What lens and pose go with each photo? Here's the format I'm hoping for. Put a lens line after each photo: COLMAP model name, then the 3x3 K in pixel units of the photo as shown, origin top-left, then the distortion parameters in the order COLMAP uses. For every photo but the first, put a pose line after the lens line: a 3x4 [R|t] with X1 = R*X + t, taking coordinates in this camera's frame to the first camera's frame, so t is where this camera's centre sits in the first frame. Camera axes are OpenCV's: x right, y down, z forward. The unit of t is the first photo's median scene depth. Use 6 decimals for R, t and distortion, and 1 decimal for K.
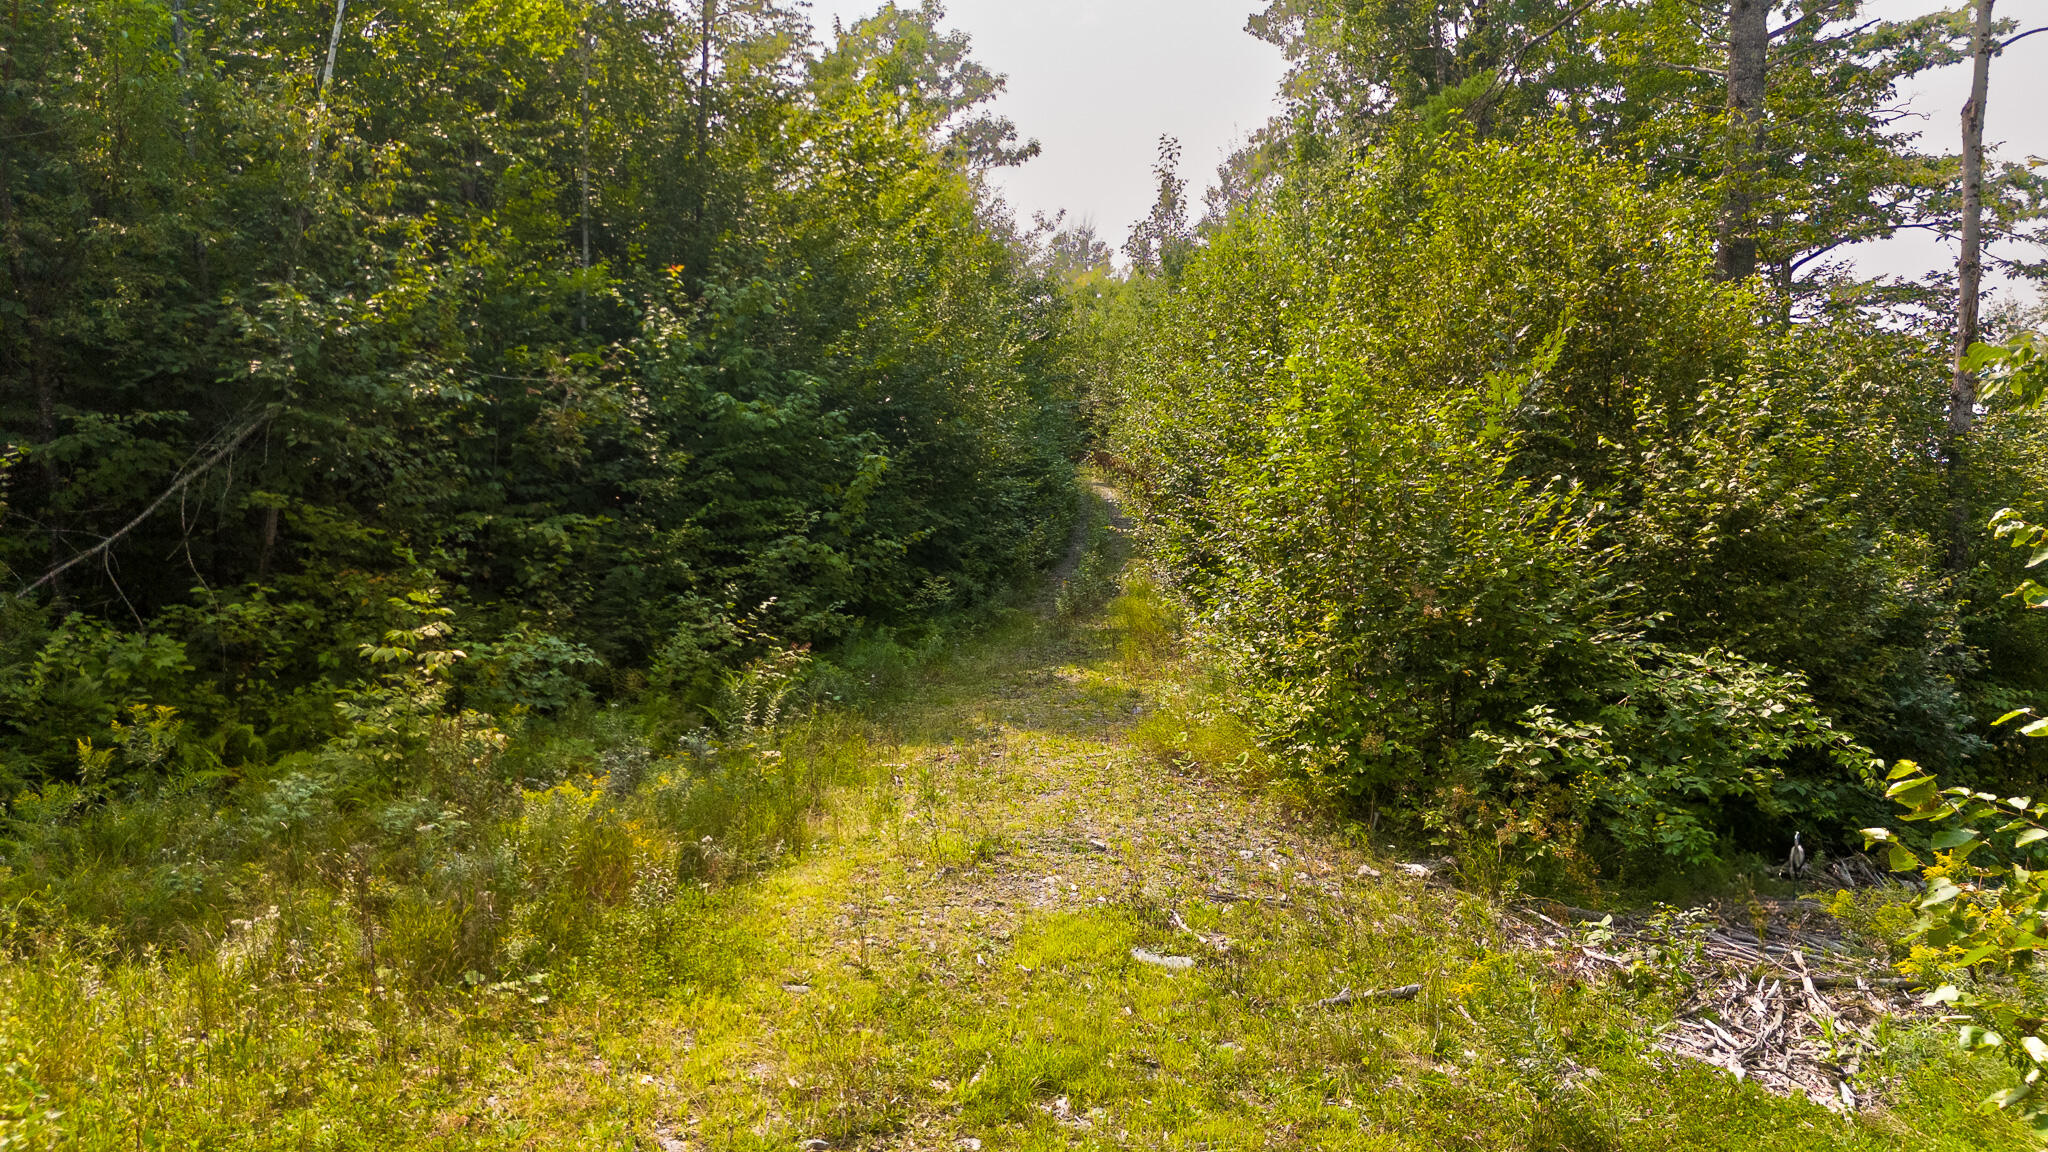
lens RADIAL K [[1500.5, 0, 1022.3], [0, 1500.5, 567.6], [0, 0, 1]] dist [0.084310, -0.086769]
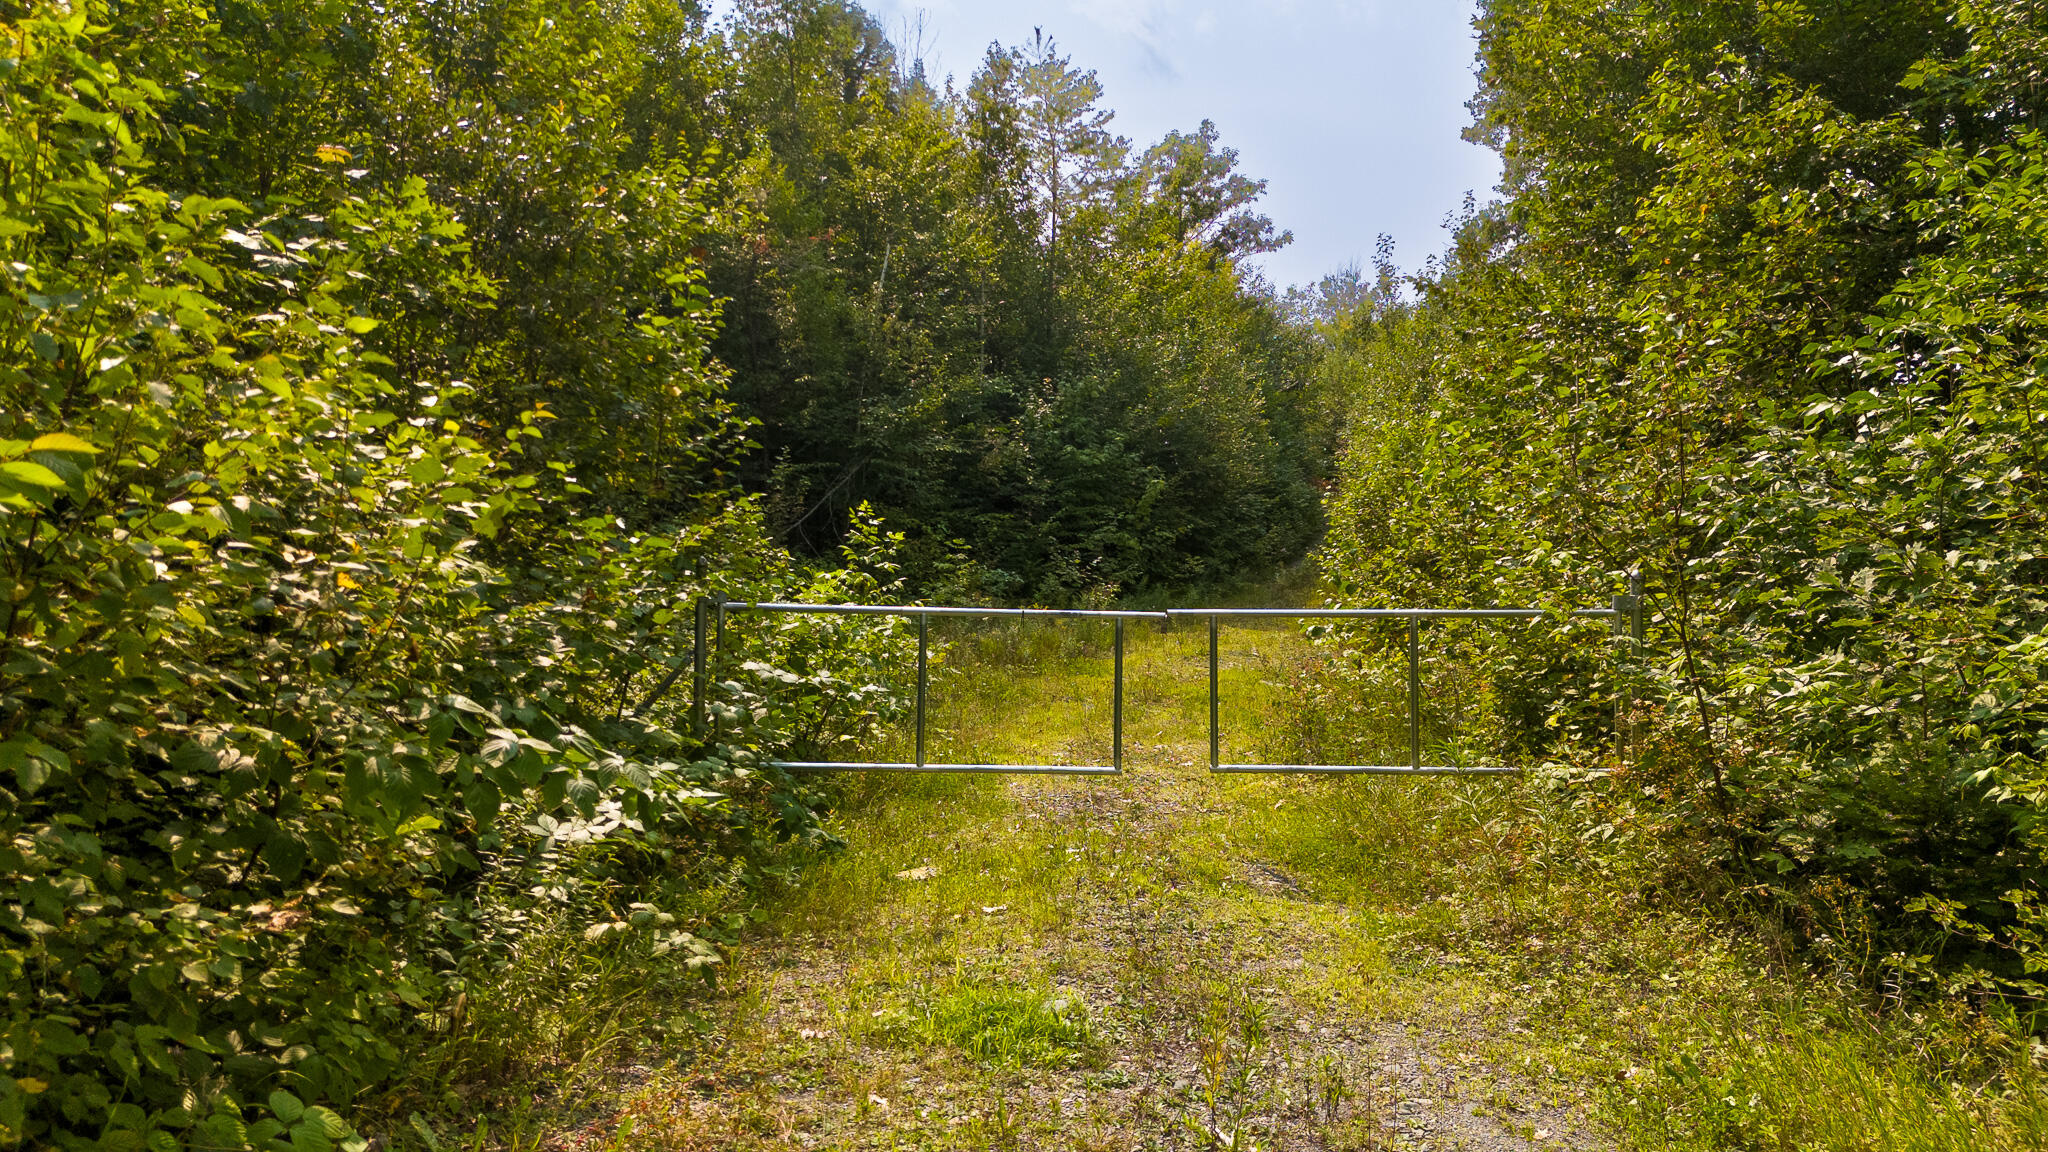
lens RADIAL K [[1500.5, 0, 1022.3], [0, 1500.5, 567.6], [0, 0, 1]] dist [0.084310, -0.086769]
pose [[0.982042, 0.007641, -0.188507, 0.035517], [-0.010606, 0.999835, -0.014722, 0.024148], [0.188364, 0.016457, 0.981961, -0.331332]]
